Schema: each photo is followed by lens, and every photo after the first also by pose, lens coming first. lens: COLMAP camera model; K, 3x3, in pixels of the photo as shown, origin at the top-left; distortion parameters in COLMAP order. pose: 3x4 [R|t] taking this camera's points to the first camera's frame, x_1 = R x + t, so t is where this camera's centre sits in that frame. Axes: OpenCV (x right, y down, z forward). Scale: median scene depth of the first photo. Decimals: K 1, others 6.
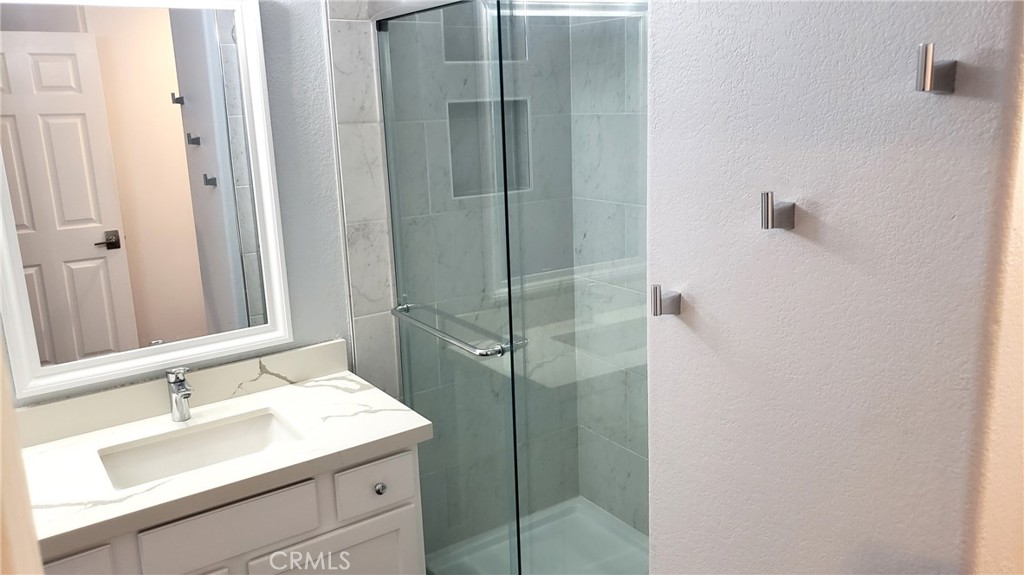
lens RADIAL K [[788.6, 0, 512.0], [0, 788.6, 287.5], [0, 0, 1]] dist [0.006281, -0.000553]
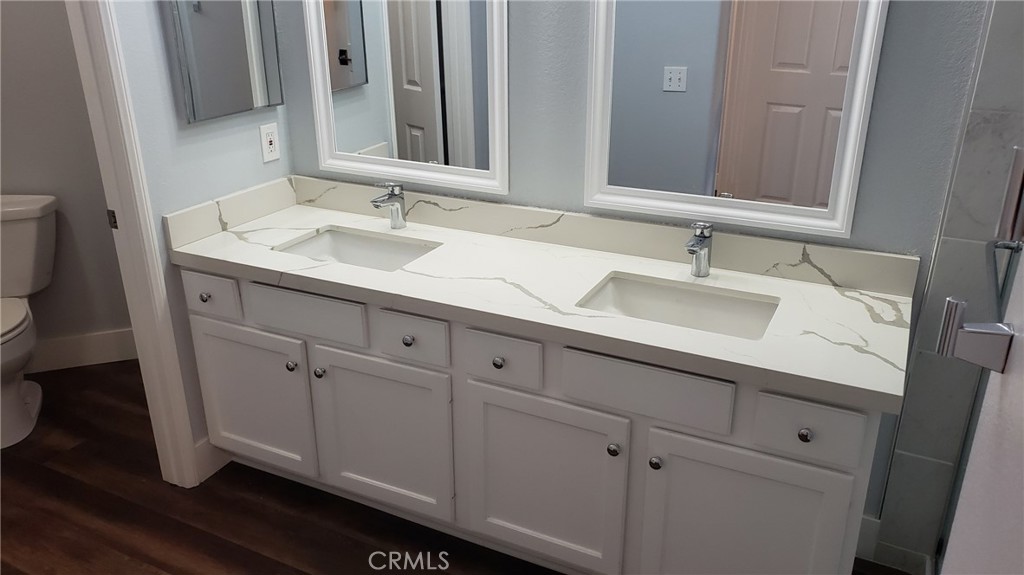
lens RADIAL K [[788.6, 0, 512.0], [0, 788.6, 287.5], [0, 0, 1]] dist [0.006281, -0.000553]
pose [[0.468909, 0.361069, -0.806073, 0.266140], [-0.215641, 0.931808, 0.291948, -0.054192], [0.856518, 0.036925, 0.514794, 0.287360]]
